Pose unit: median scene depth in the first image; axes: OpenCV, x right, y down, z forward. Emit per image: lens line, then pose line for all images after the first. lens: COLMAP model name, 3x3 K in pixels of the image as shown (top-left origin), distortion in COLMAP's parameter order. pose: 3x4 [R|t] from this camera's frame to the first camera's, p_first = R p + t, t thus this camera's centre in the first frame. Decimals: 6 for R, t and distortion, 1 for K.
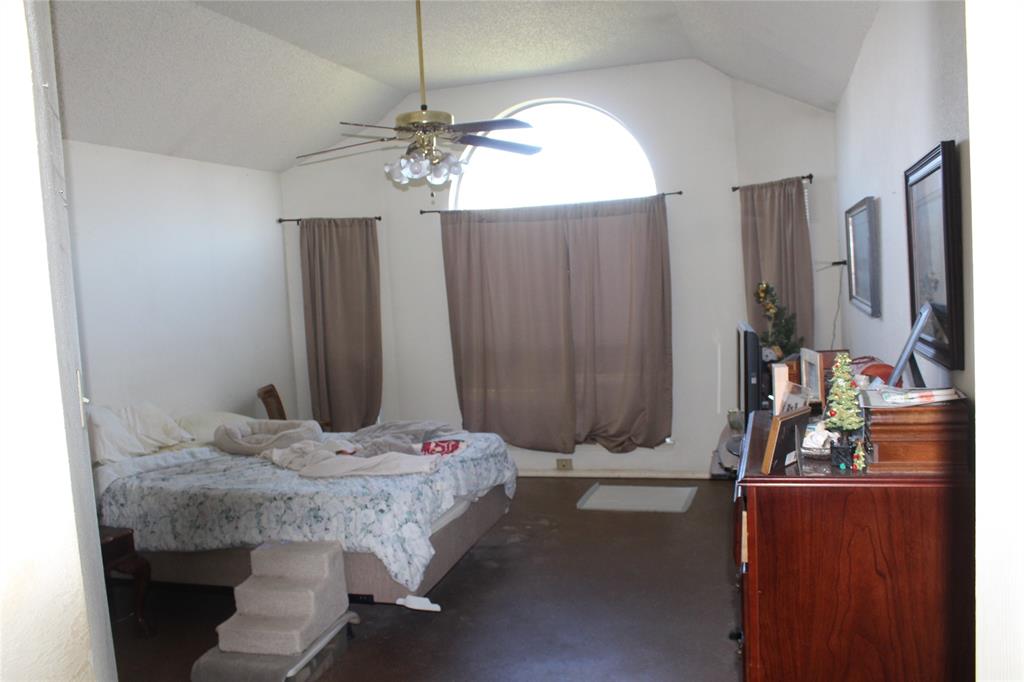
lens RADIAL K [[850.9, 0, 506.5], [0, 850.9, 344.7], [0, 0, 1]] dist [-0.162643, 0.106751]
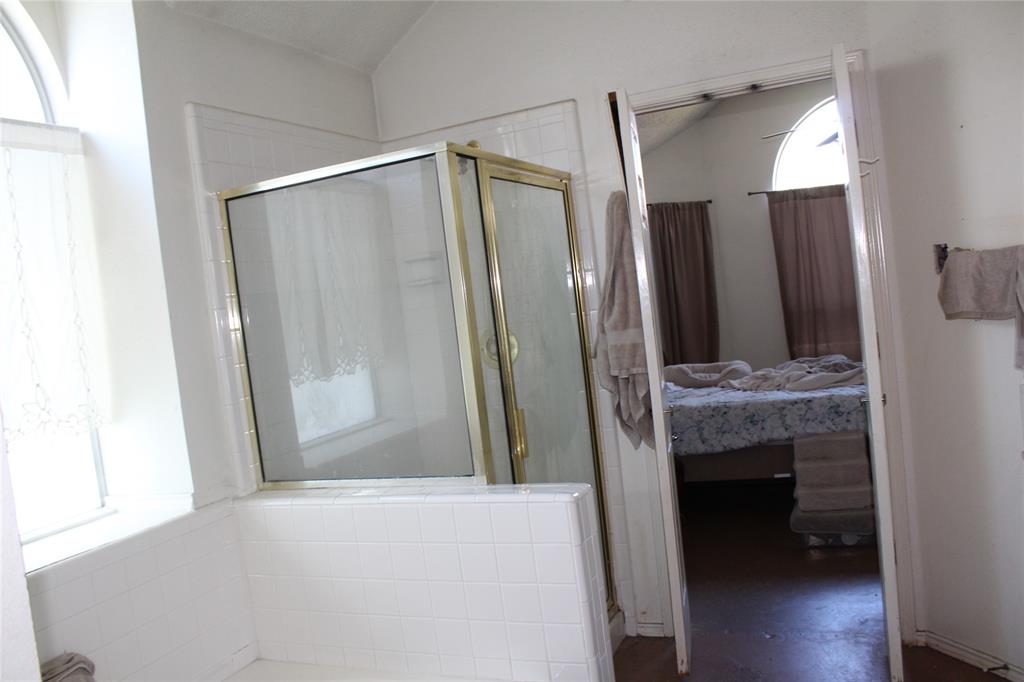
lens RADIAL K [[850.9, 0, 506.5], [0, 850.9, 344.7], [0, 0, 1]] dist [-0.162643, 0.106751]
pose [[0.991364, -0.050777, -0.120912, -0.531584], [0.048694, 0.998611, -0.020129, 0.097286], [0.121766, 0.014067, 0.992459, -0.293854]]
